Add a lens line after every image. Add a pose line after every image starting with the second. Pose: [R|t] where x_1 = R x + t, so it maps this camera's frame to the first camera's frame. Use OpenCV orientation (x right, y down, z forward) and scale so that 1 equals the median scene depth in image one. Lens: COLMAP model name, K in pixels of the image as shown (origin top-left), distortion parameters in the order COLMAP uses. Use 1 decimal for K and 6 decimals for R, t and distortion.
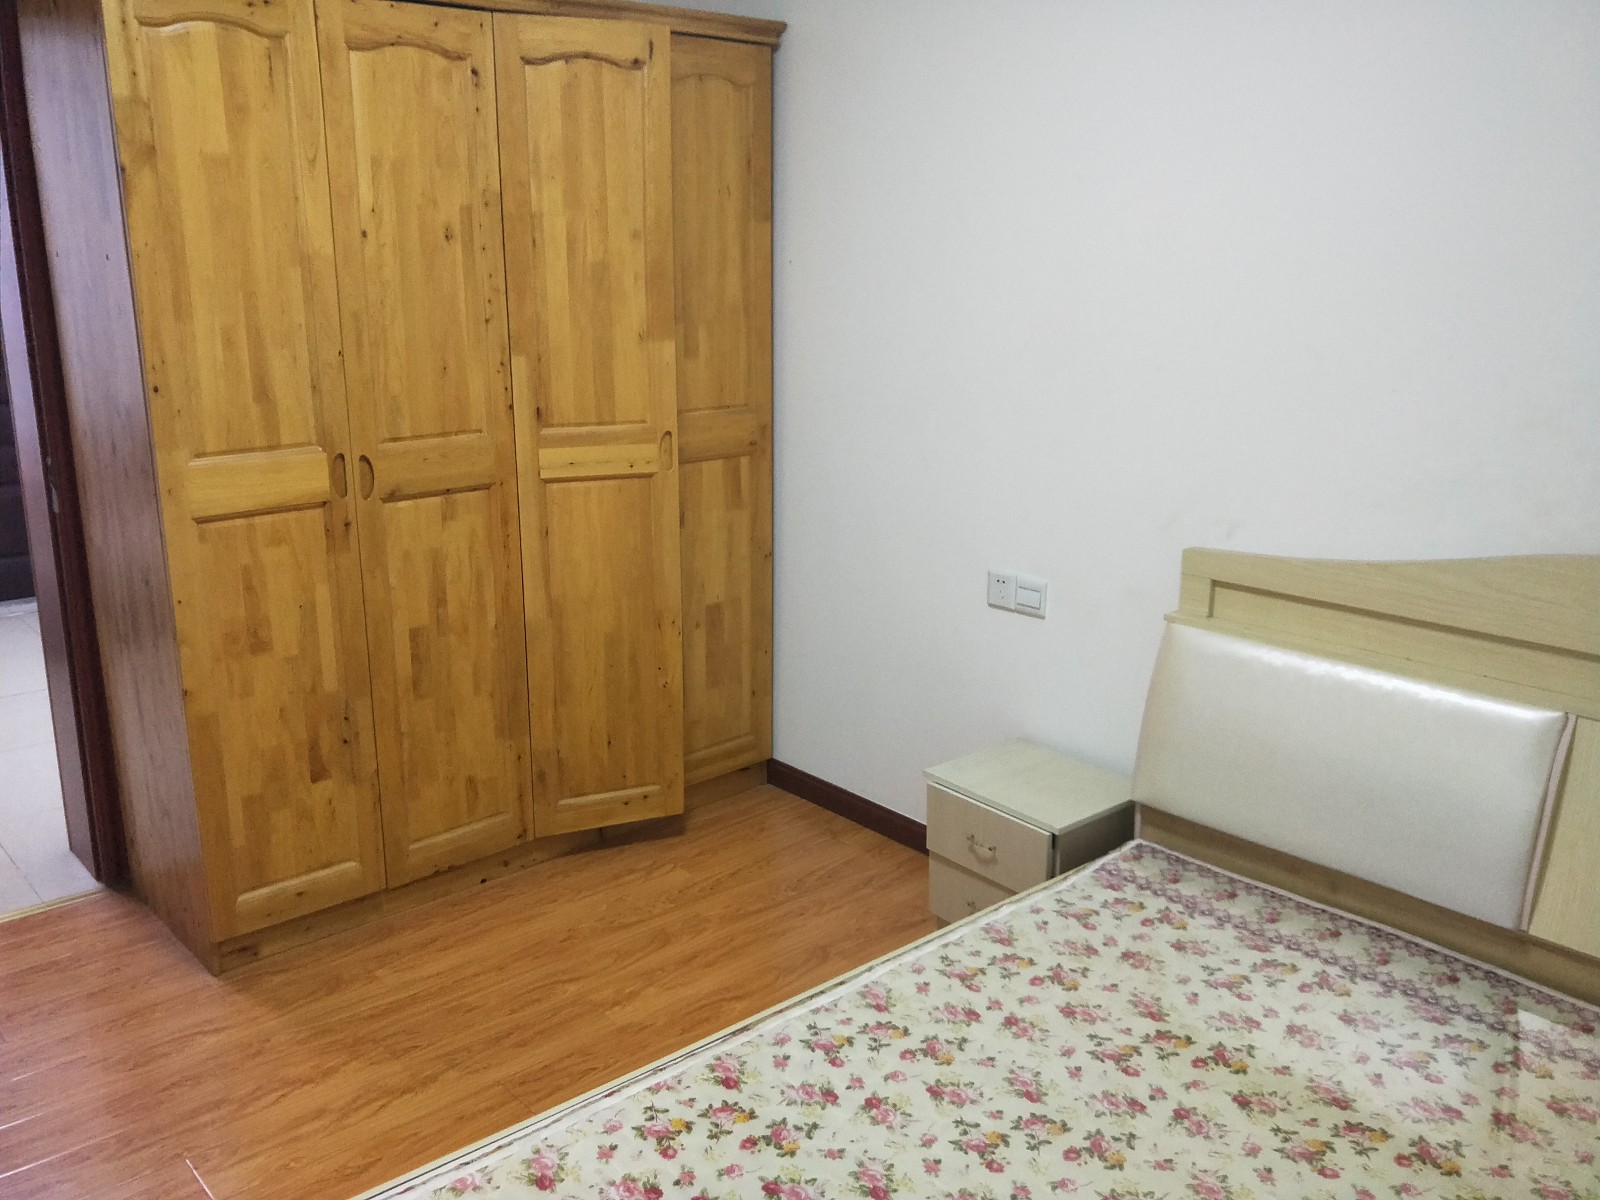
lens RADIAL K [[1340.6, 0, 800.7], [0, 1340.6, 603.2], [0, 0, 1]] dist [0.004449, 0.001940]
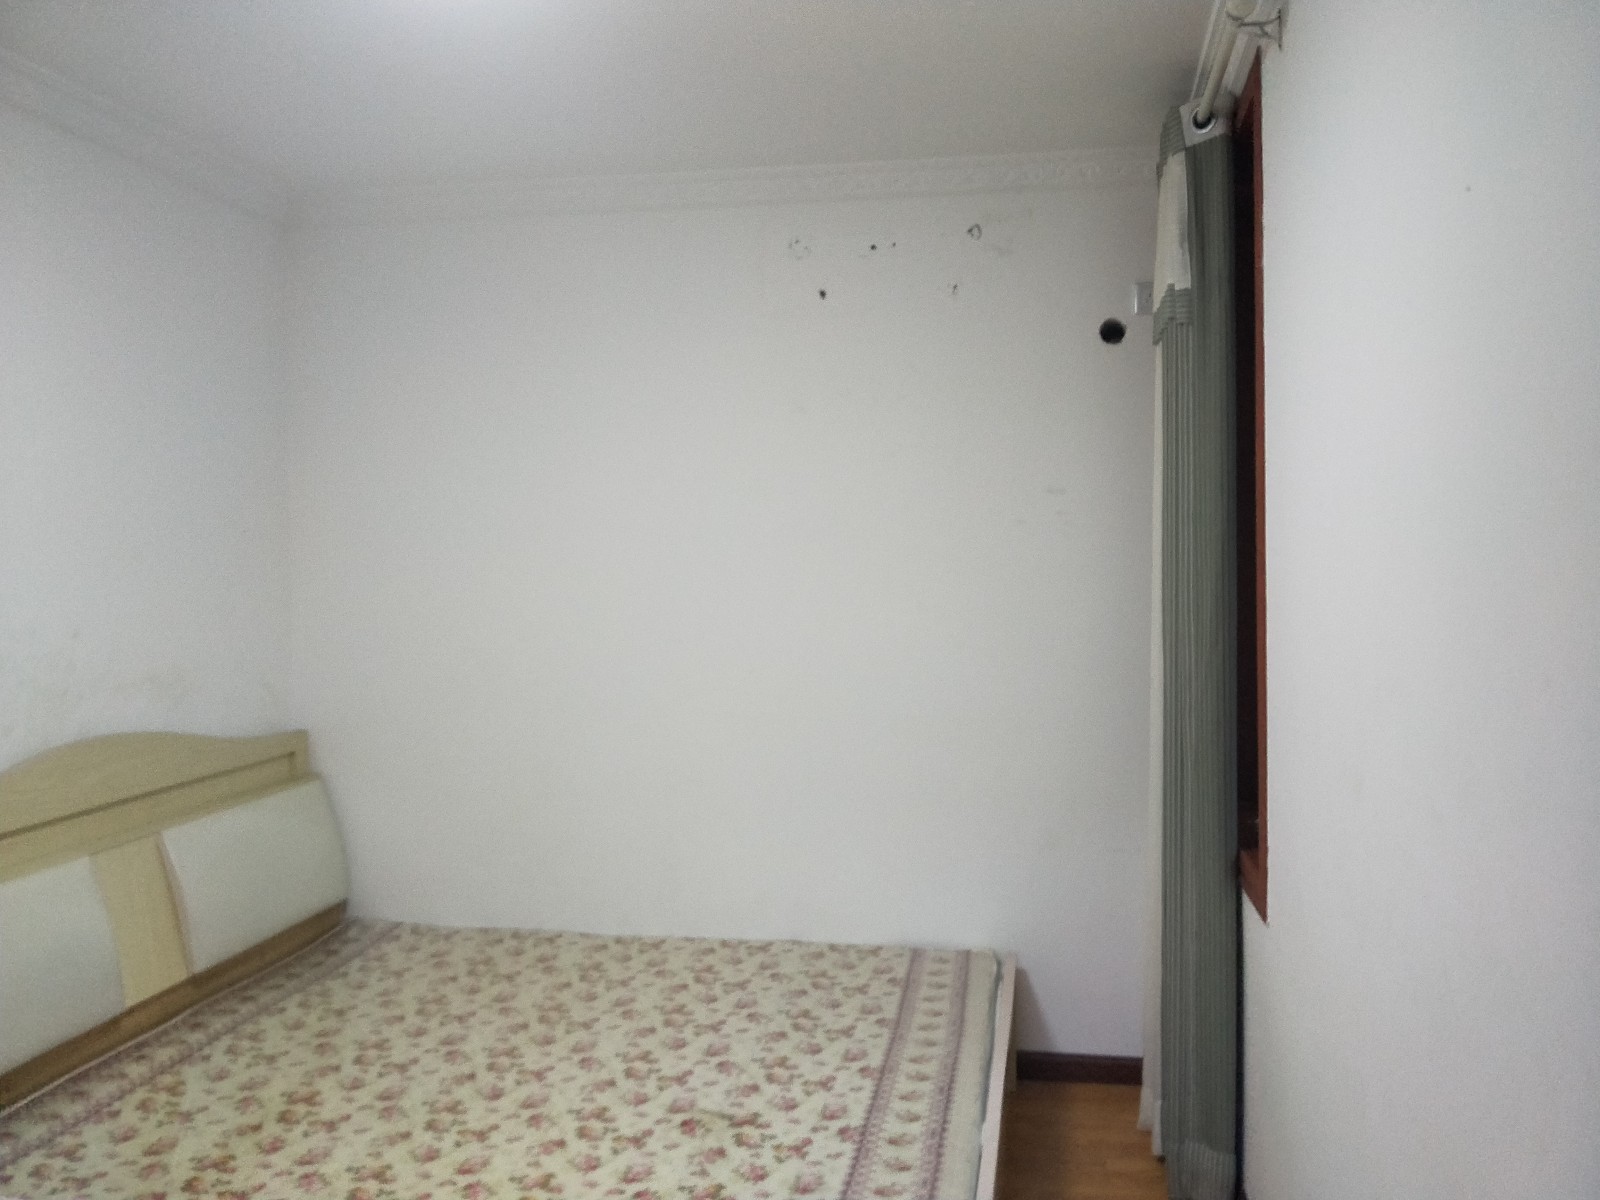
lens RADIAL K [[1340.6, 0, 800.8], [0, 1340.6, 599.5], [0, 0, 1]] dist [0.004449, 0.001940]
pose [[-0.592925, -0.031882, 0.804626, -0.983736], [0.224734, 0.952962, 0.203365, -0.284246], [-0.773262, 0.301407, -0.557870, 1.126549]]
